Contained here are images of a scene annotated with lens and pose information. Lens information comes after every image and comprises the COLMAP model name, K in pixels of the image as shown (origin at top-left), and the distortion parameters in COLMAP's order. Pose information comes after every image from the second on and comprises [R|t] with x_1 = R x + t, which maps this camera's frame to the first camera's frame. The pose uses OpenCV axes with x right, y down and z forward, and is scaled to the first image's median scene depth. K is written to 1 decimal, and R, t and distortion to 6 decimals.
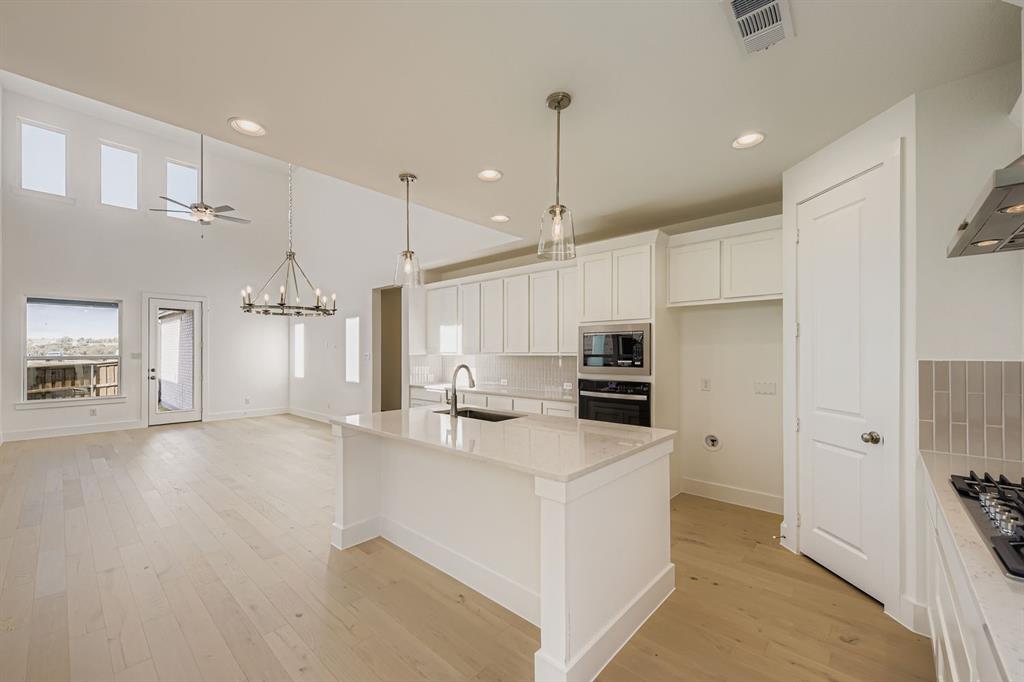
lens RADIAL K [[405.9, 0, 506.0], [0, 405.9, 351.3], [0, 0, 1]] dist [0.014357, -0.000663]
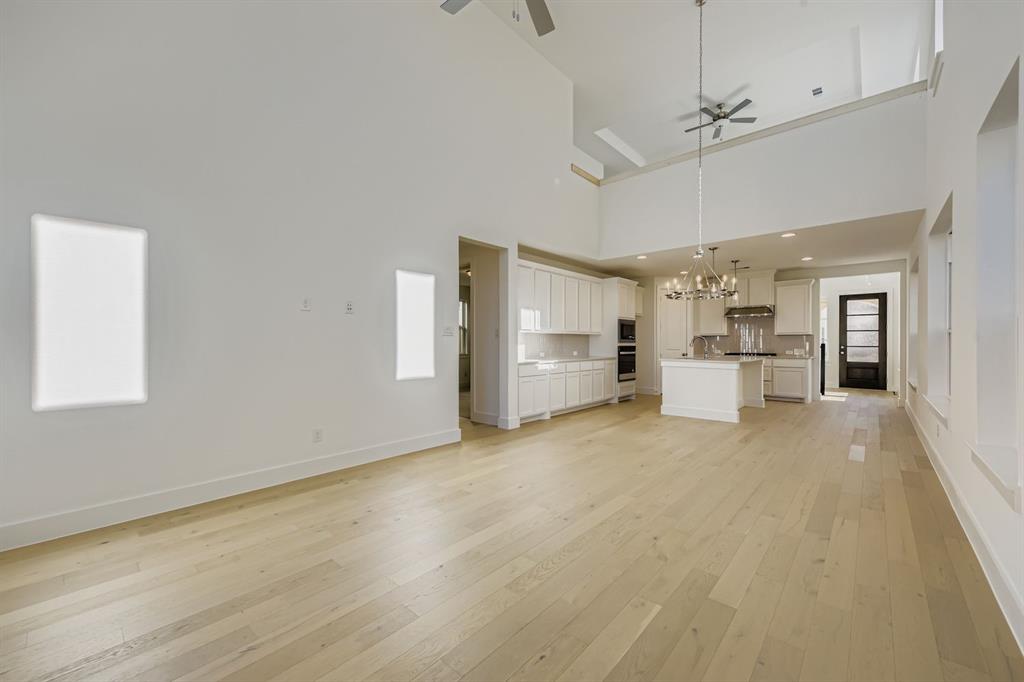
lens RADIAL K [[405.9, 0, 504.4], [0, 405.9, 342.5], [0, 0, 1]] dist [0.014357, -0.000663]
pose [[-0.008219, -0.000229, 0.999966, -1.751393], [-0.005110, 0.999987, 0.000187, 0.054166], [-0.999953, -0.005108, -0.008220, 1.556177]]
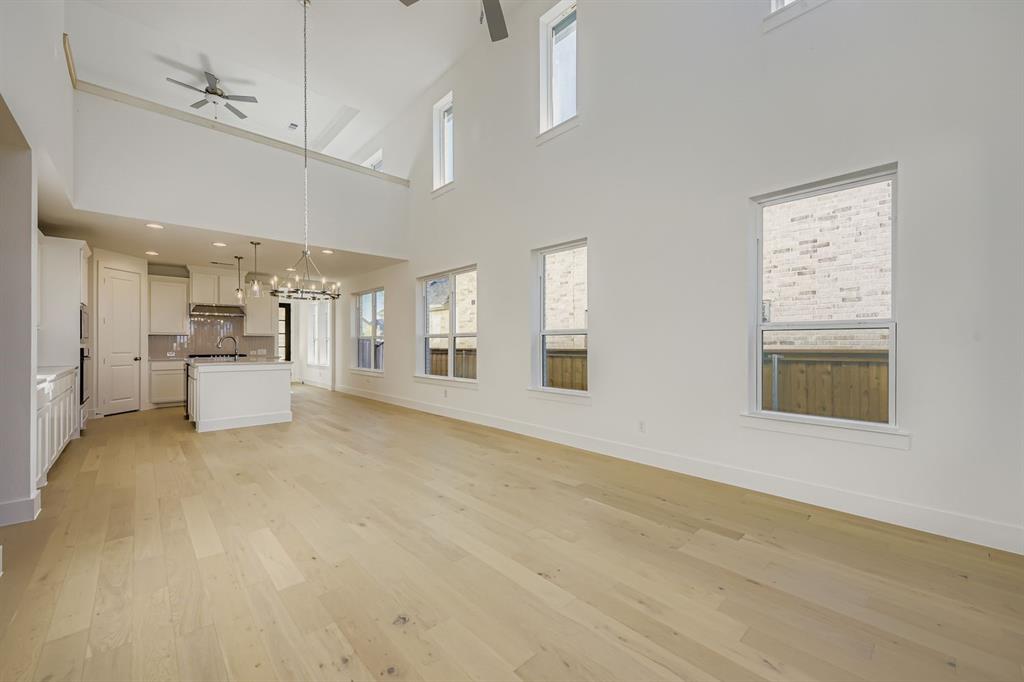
lens RADIAL K [[405.9, 0, 511.5], [0, 405.9, 341.5], [0, 0, 1]] dist [0.014357, -0.000663]
pose [[-0.996254, 0.001830, 0.086460, -1.237007], [0.001015, 0.999955, -0.009470, 0.059517], [-0.086473, -0.009347, -0.996210, 2.138959]]
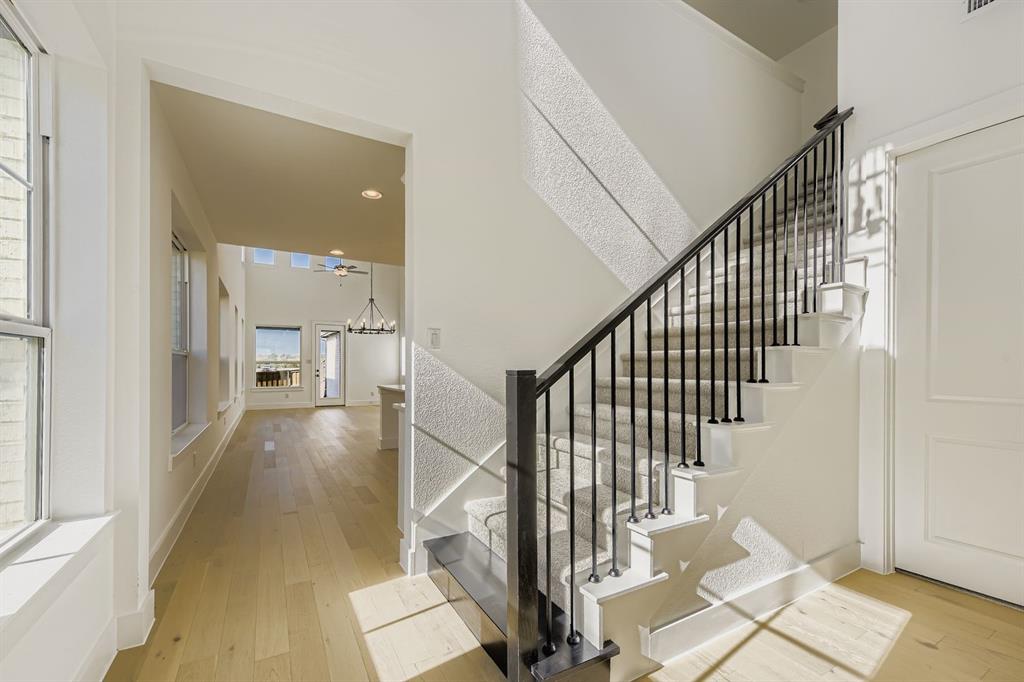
lens RADIAL K [[425.6, 0, 543.6], [0, 425.6, 370.2], [0, 0, 1]] dist [0.003393, 0.000242]
pose [[0.967541, 0.001306, -0.252712, 0.692578], [0.000816, 0.999965, 0.008294, 0.057968], [0.252714, -0.008231, 0.967506, -0.639036]]
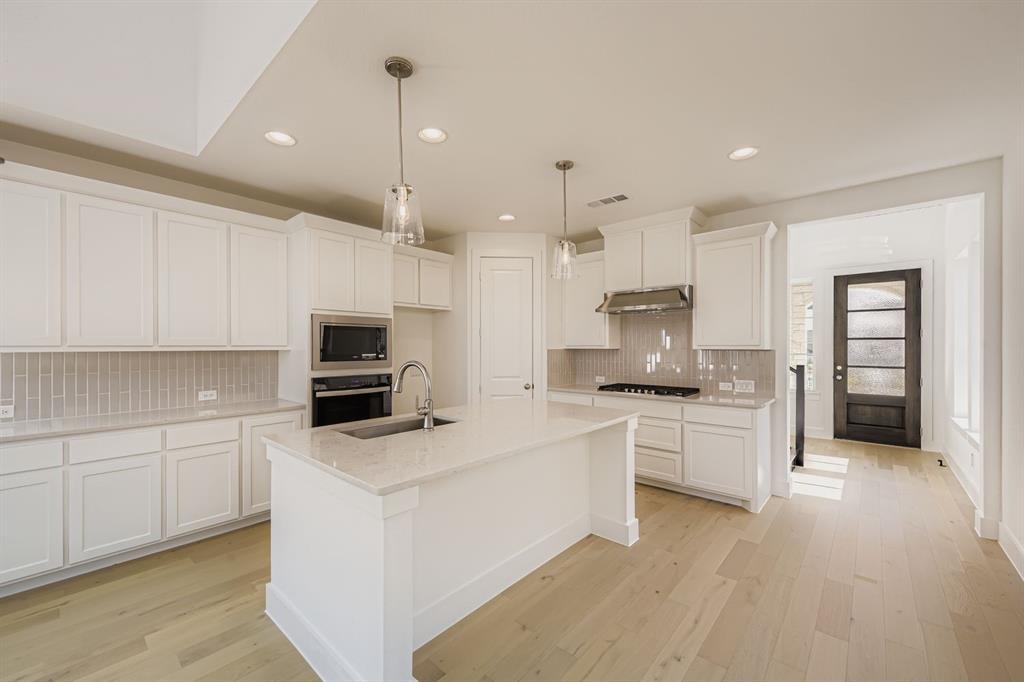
lens RADIAL K [[405.9, 0, 510.4], [0, 405.9, 347.0], [0, 0, 1]] dist [0.014357, -0.000663]
pose [[-0.016212, -0.000754, 0.999868, -0.640811], [-0.003091, 0.999995, 0.000704, 0.003758], [-0.999864, -0.003079, -0.016215, 0.613090]]
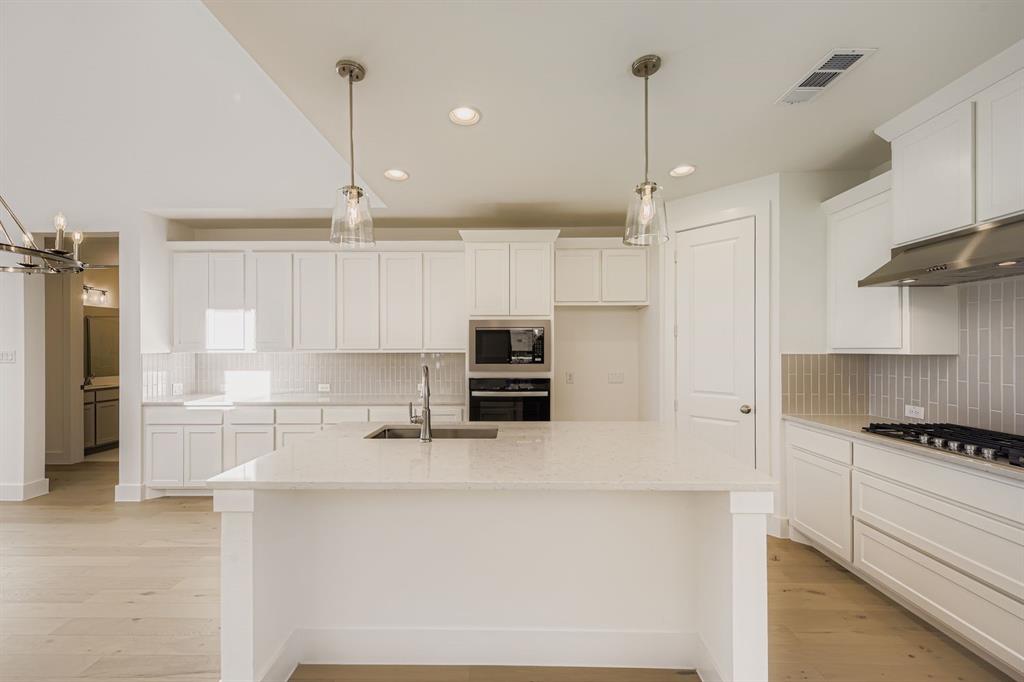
lens RADIAL K [[405.9, 0, 507.4], [0, 405.9, 343.8], [0, 0, 1]] dist [0.014357, -0.000663]
pose [[0.750907, 0.007019, 0.660371, -0.349097], [-0.001115, 0.999956, -0.009361, 0.000149], [-0.660407, 0.006293, 0.750881, 0.267911]]
